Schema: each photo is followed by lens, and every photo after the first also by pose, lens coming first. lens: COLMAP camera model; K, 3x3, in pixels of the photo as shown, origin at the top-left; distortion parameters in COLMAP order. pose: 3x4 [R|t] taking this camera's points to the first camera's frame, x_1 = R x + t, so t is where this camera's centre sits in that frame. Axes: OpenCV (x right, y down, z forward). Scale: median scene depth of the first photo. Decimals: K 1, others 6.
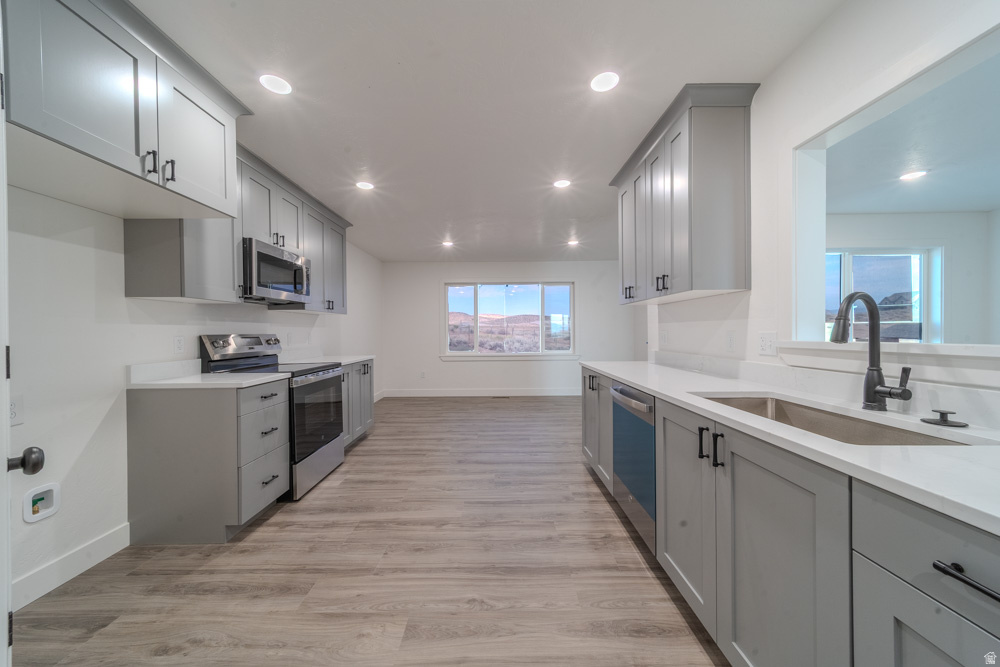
lens RADIAL K [[351.2, 0, 496.3], [0, 351.2, 334.3], [0, 0, 1]] dist [0.009148, -0.000195]
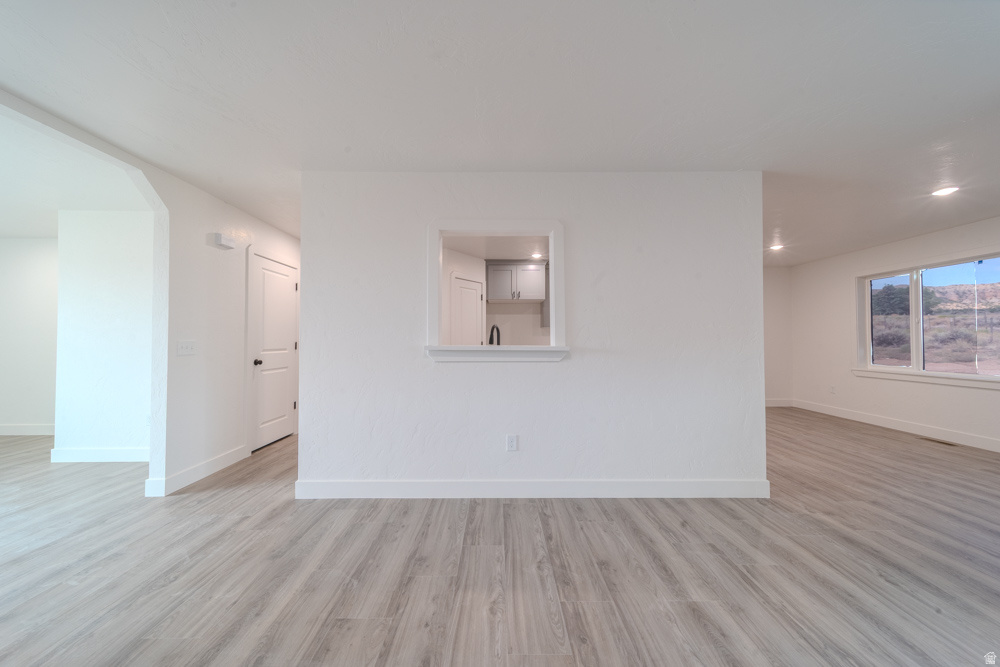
lens RADIAL K [[351.2, 0, 496.3], [0, 351.2, 334.3], [0, 0, 1]] dist [0.009148, -0.000195]
pose [[0.002176, -0.008833, -0.999959, 1.689425], [-0.007382, 0.999934, -0.008849, -0.012016], [0.999970, 0.007401, 0.002111, 0.485243]]
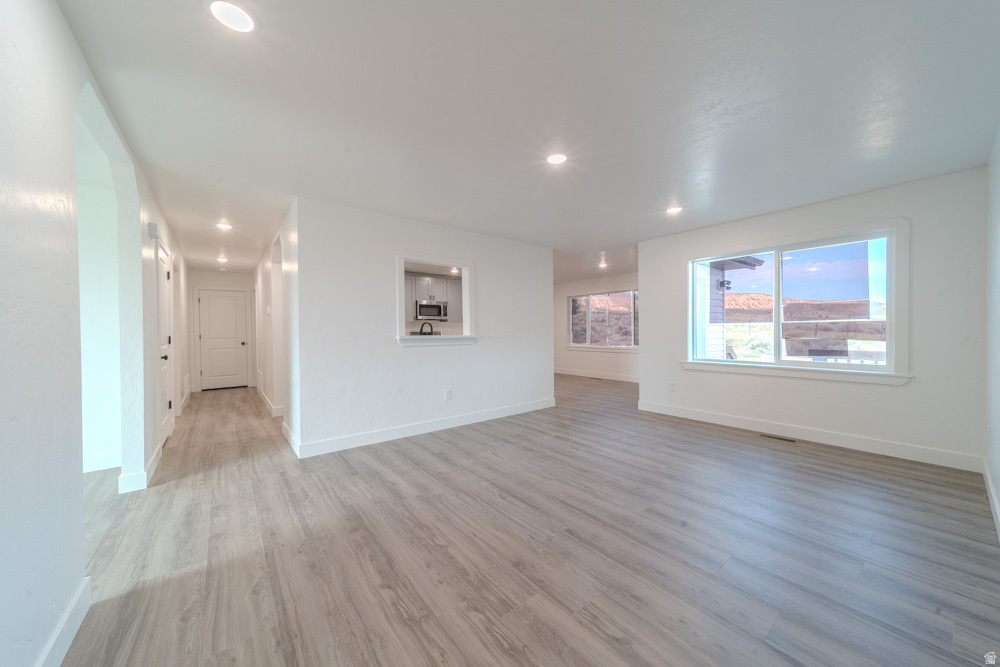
lens RADIAL K [[351.2, 0, 496.3], [0, 351.2, 334.3], [0, 0, 1]] dist [0.009148, -0.000195]
pose [[0.618589, 0.010004, -0.785651, 2.133125], [-0.002642, 0.999940, 0.010653, -0.011698], [0.785710, -0.004514, 0.618578, -0.352571]]
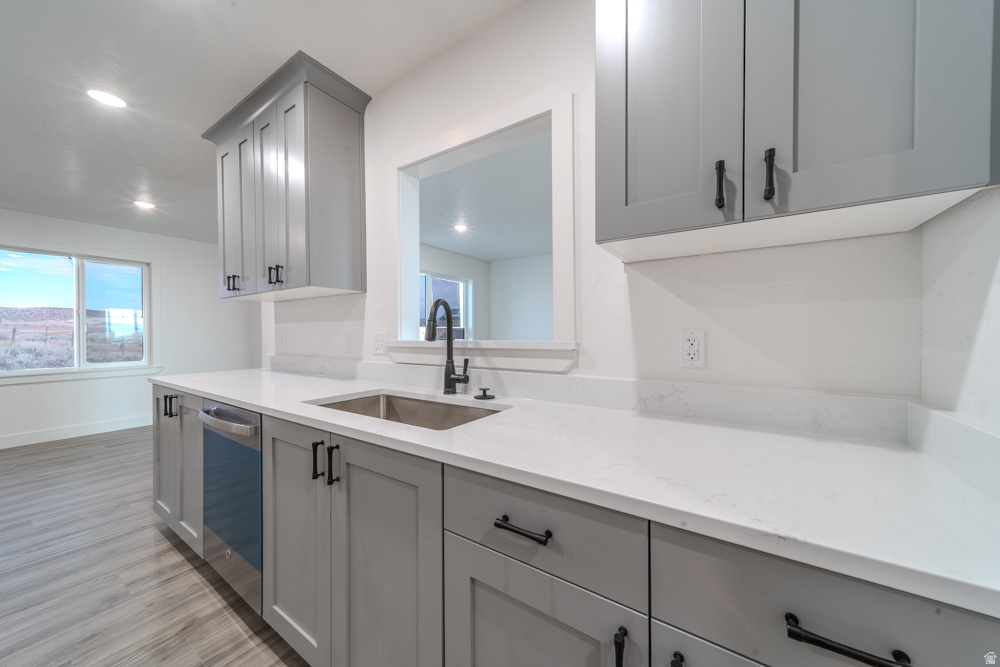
lens RADIAL K [[351.2, 0, 496.3], [0, 351.2, 334.3], [0, 0, 1]] dist [0.009148, -0.000195]
pose [[0.561729, 0.000916, 0.827321, 0.061886], [0.006663, 0.999962, -0.005631, 0.004741], [-0.827295, 0.008676, 0.561701, 0.079546]]
